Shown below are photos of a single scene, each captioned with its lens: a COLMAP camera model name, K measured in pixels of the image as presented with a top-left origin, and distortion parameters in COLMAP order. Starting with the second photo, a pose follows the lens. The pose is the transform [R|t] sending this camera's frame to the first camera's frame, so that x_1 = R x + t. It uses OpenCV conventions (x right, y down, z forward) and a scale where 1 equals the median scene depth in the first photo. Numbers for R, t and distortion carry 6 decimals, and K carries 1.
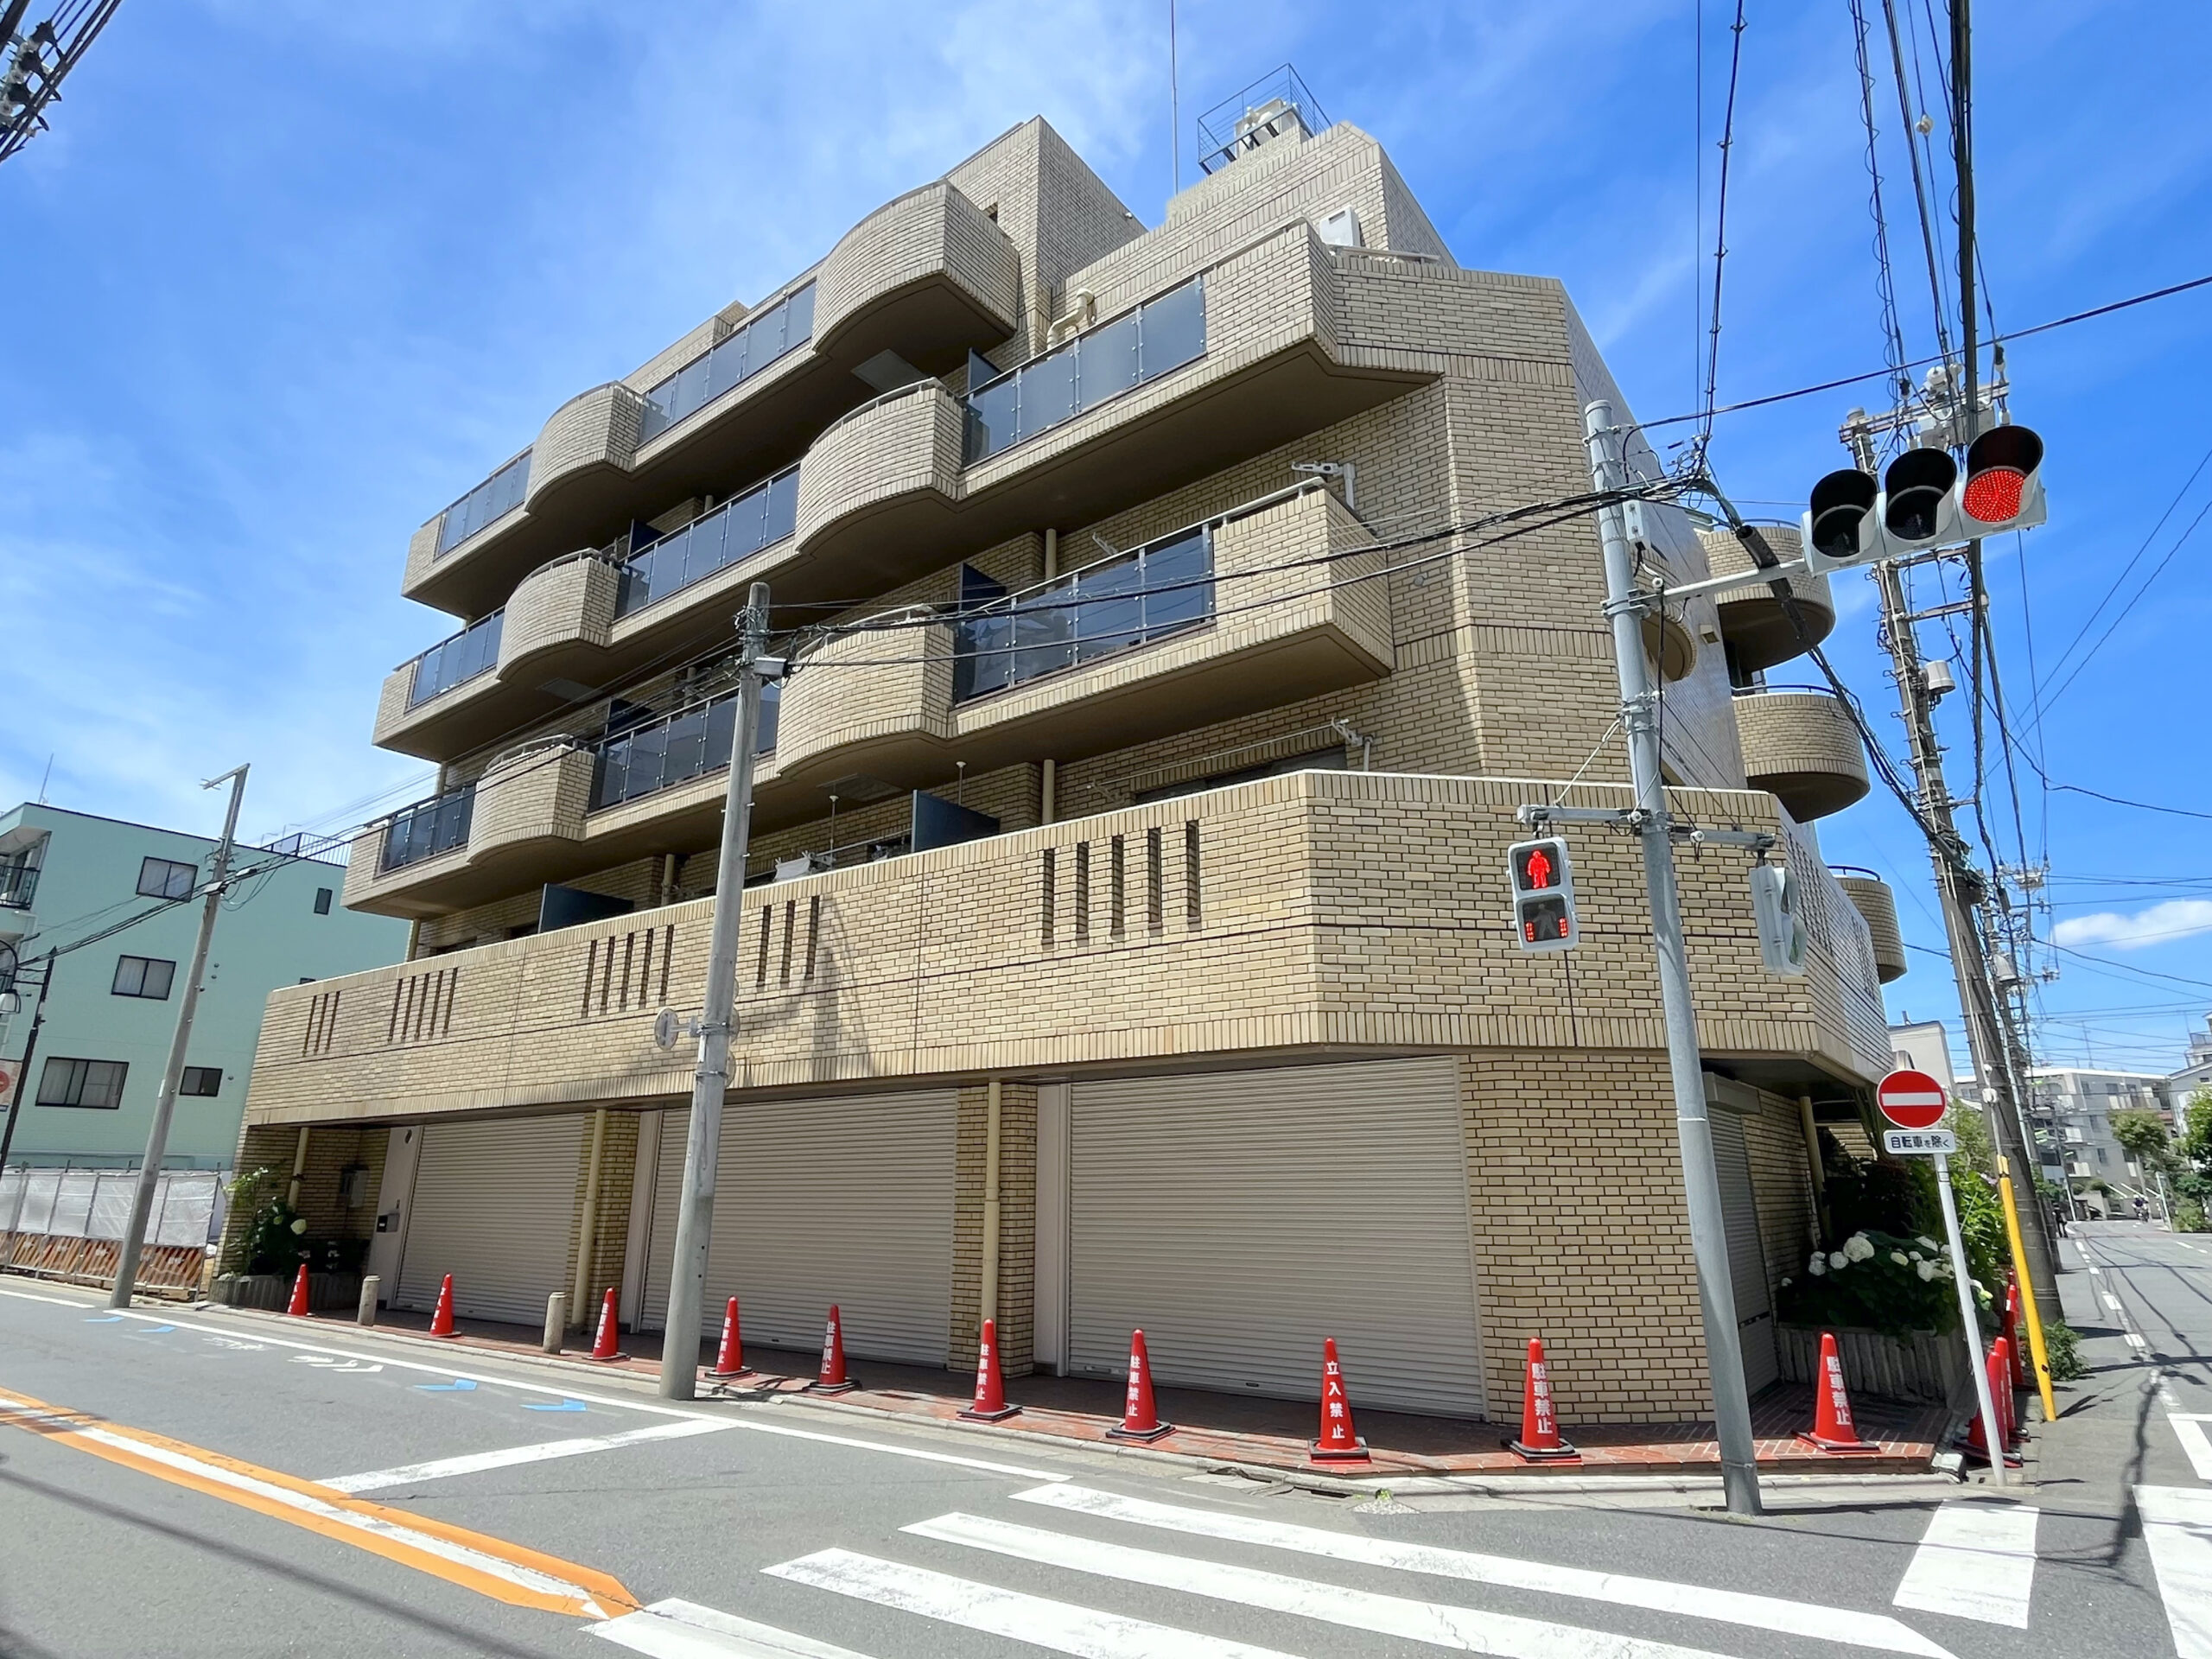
lens RADIAL K [[1186.3, 0, 1105.1], [0, 1186.3, 831.9], [0, 0, 1]] dist [0.002013, -0.002477]
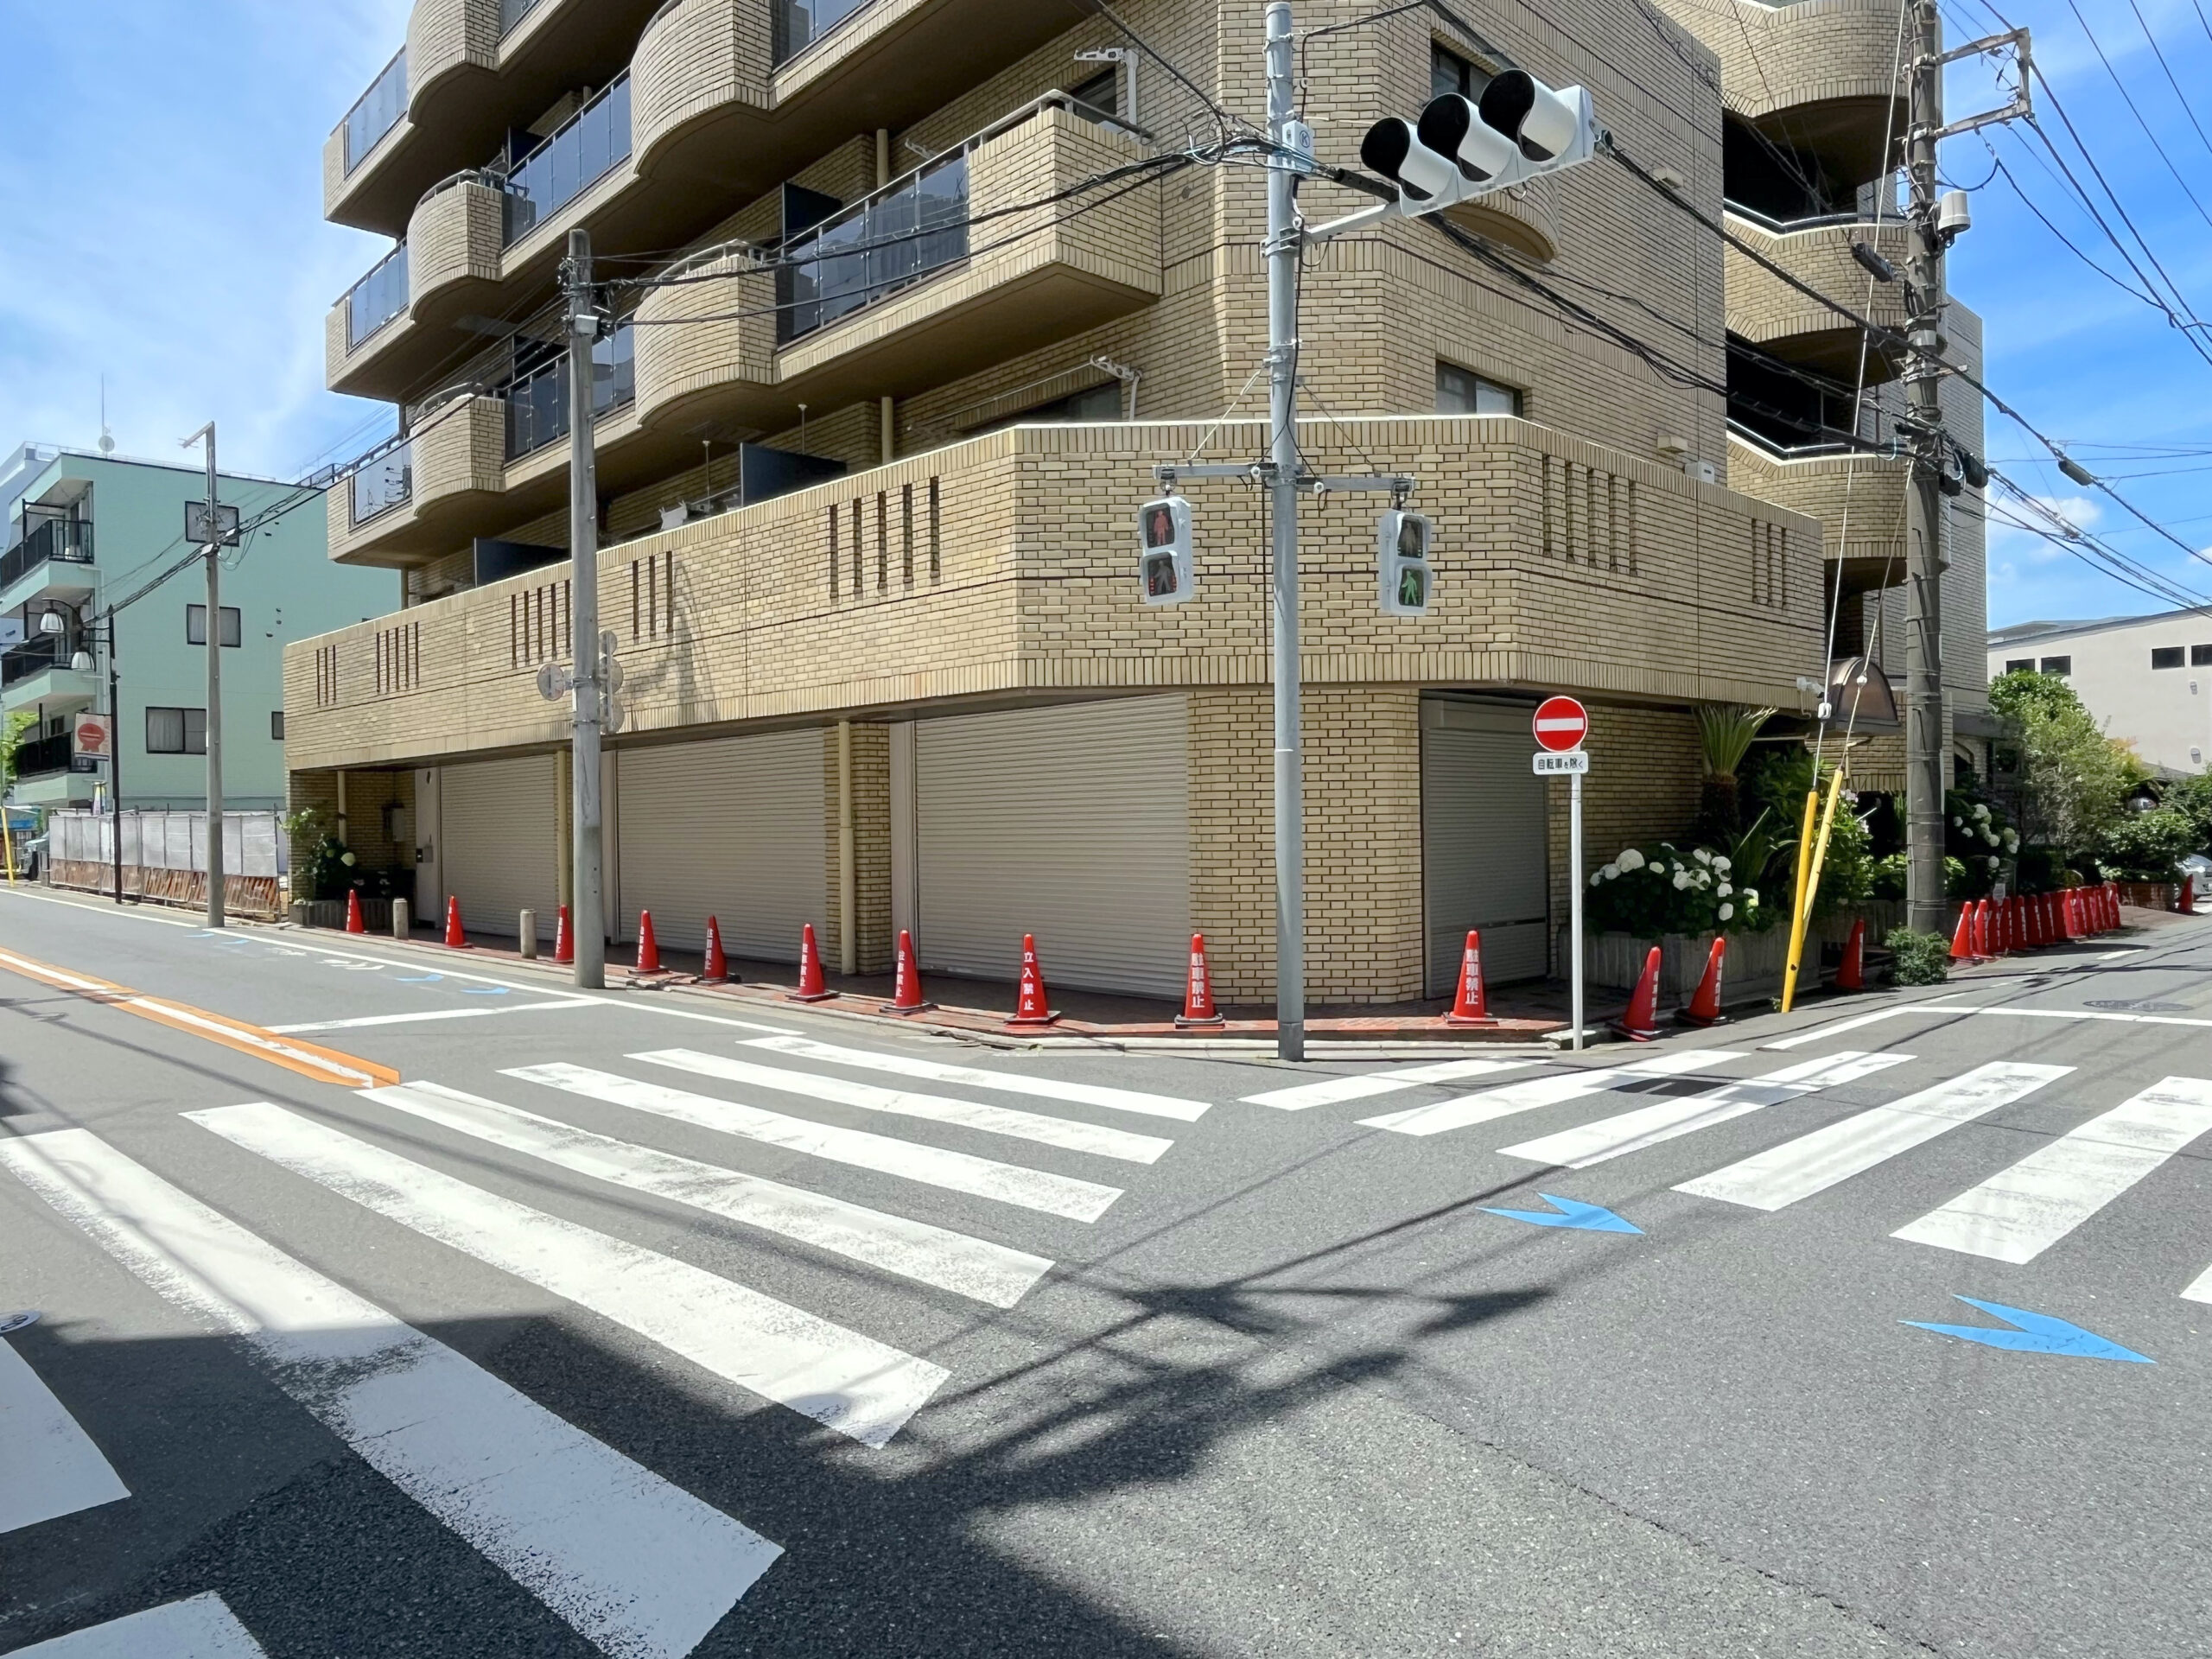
lens RADIAL K [[1445.6, 0, 1104.1], [0, 1445.6, 833.8], [0, 0, 1]] dist [0.000173, -0.004264]
pose [[0.986174, -0.011616, -0.165305, 0.375653], [0.060534, 0.953854, 0.294106, -0.066100], [0.154260, -0.300047, 0.941369, -0.236219]]
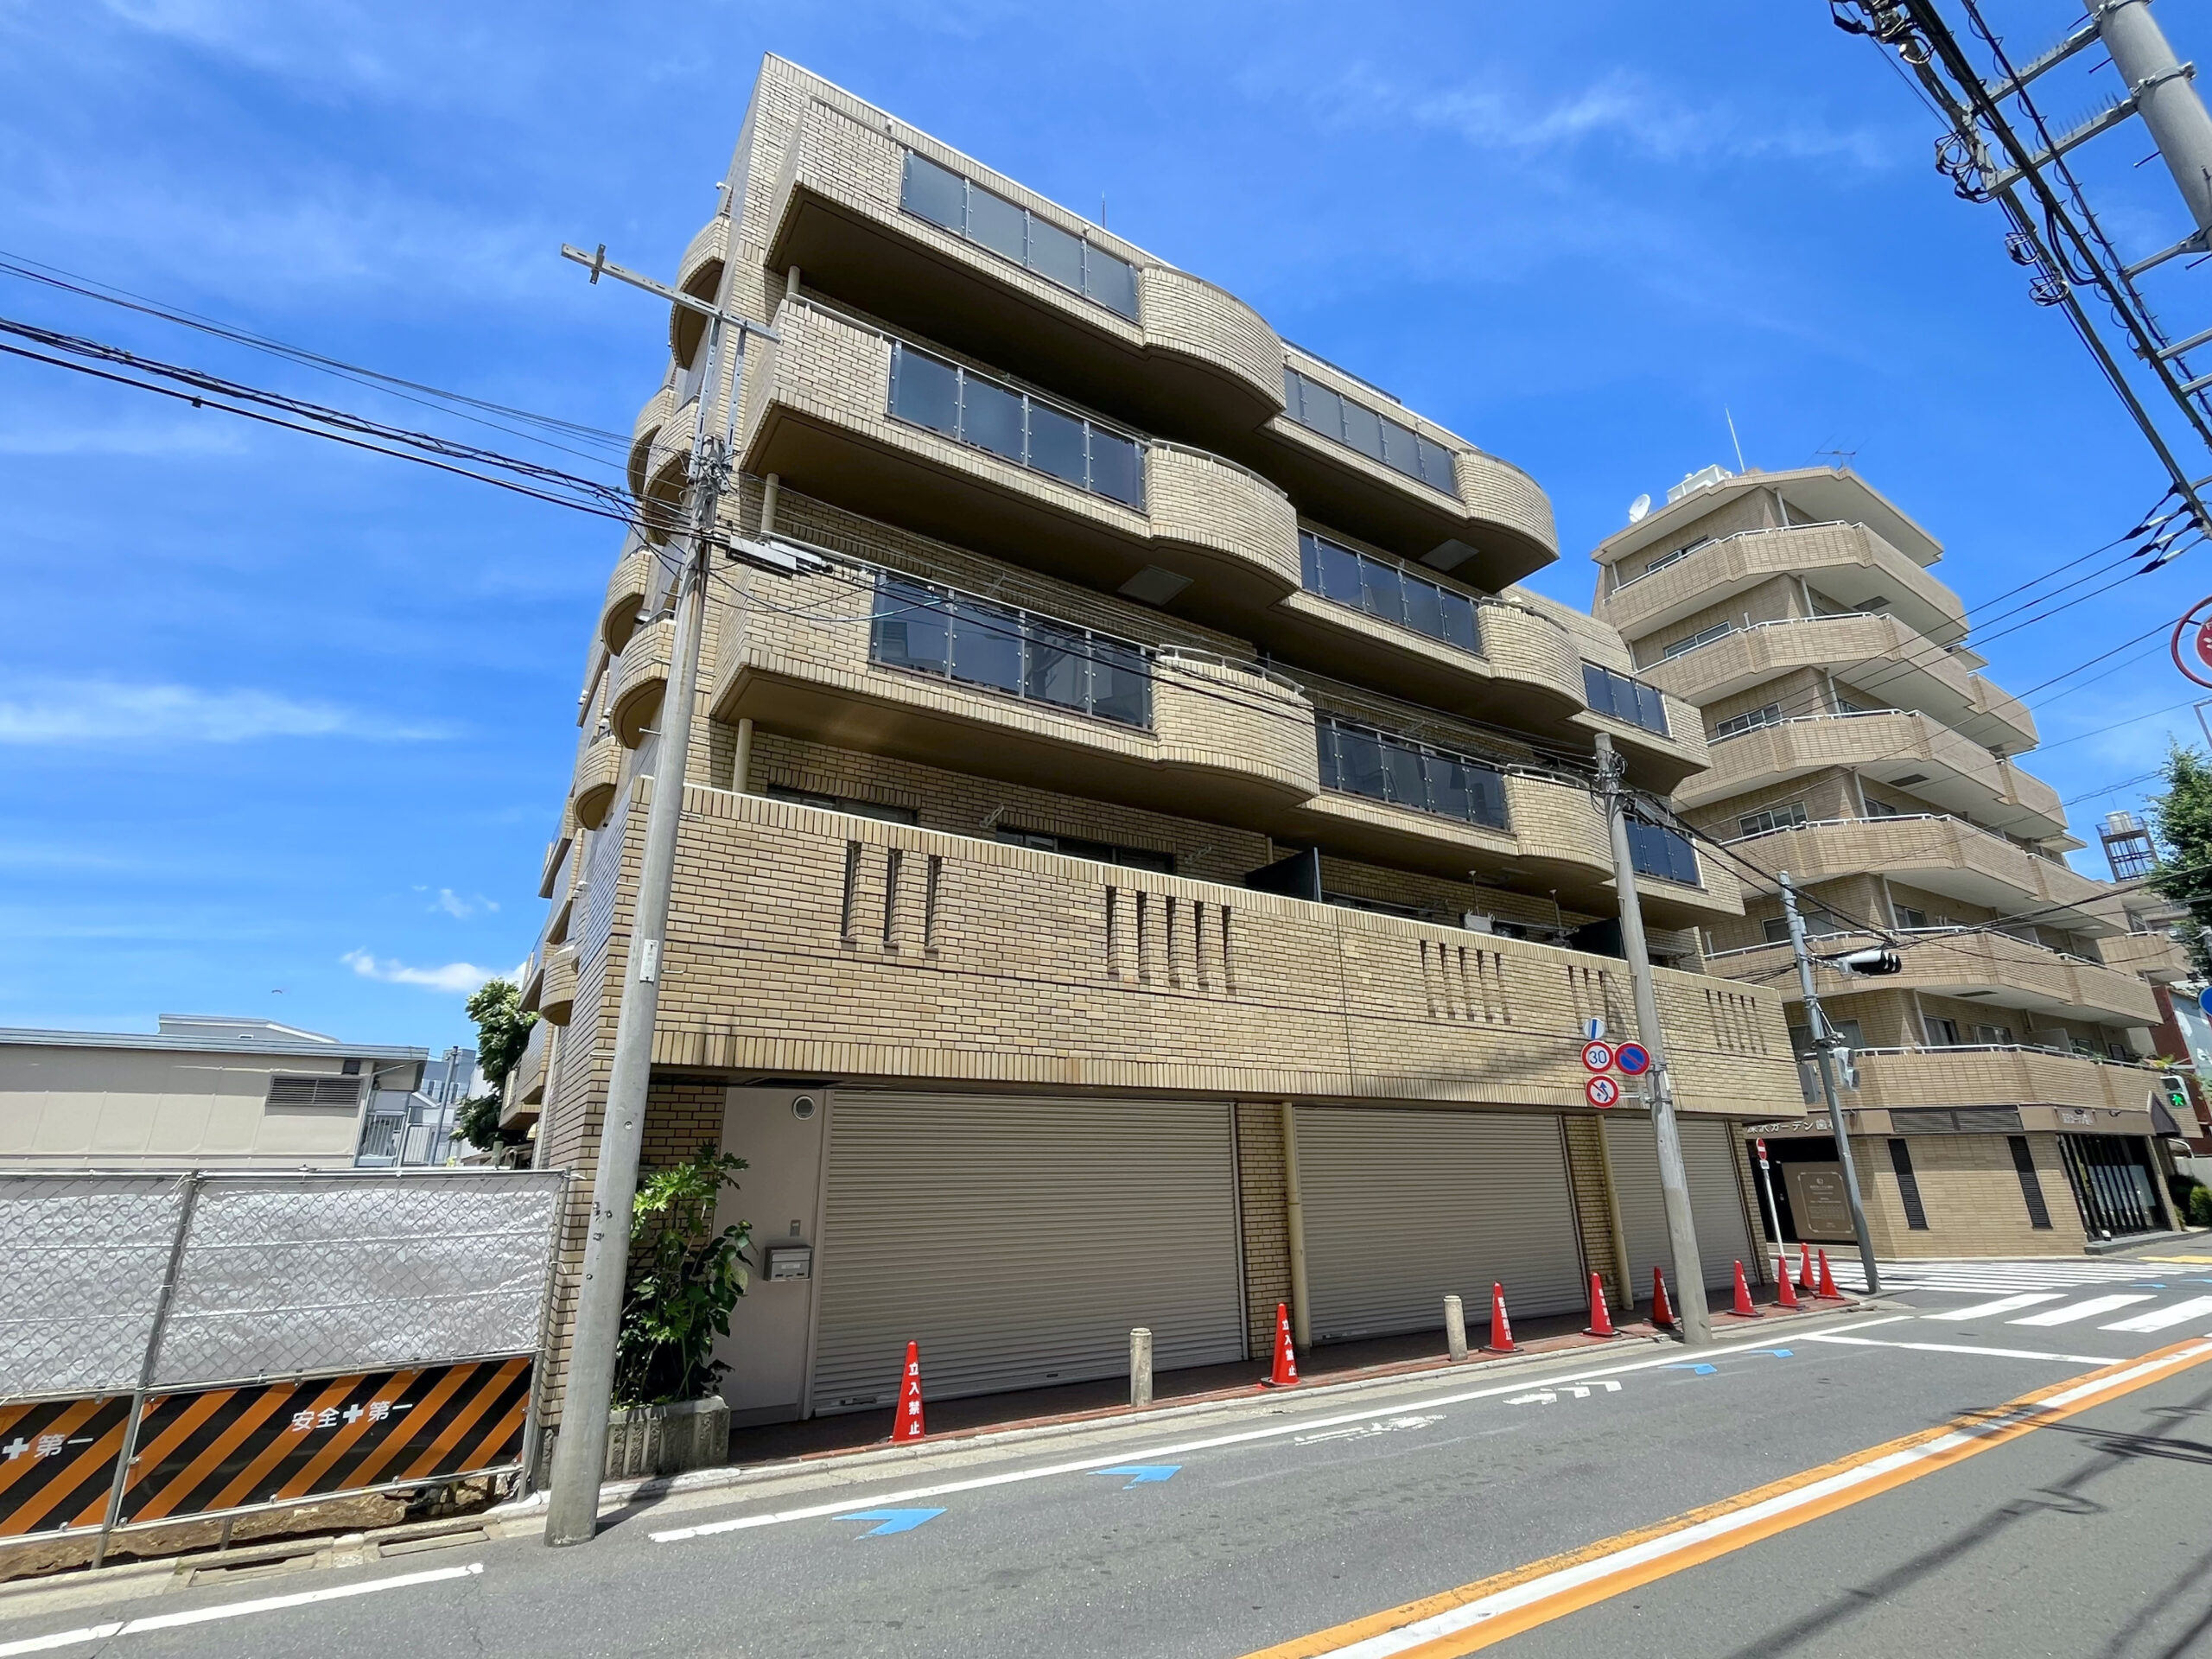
lens RADIAL K [[1042.0, 0, 1117.9], [0, 1042.0, 834.0], [0, 0, 1]] dist [-0.000443, 0.003420]
pose [[0.356254, 0.299790, 0.884991, -1.237147], [-0.248117, 0.943483, -0.219724, 0.245431], [-0.900845, -0.141303, 0.410502, 0.813453]]
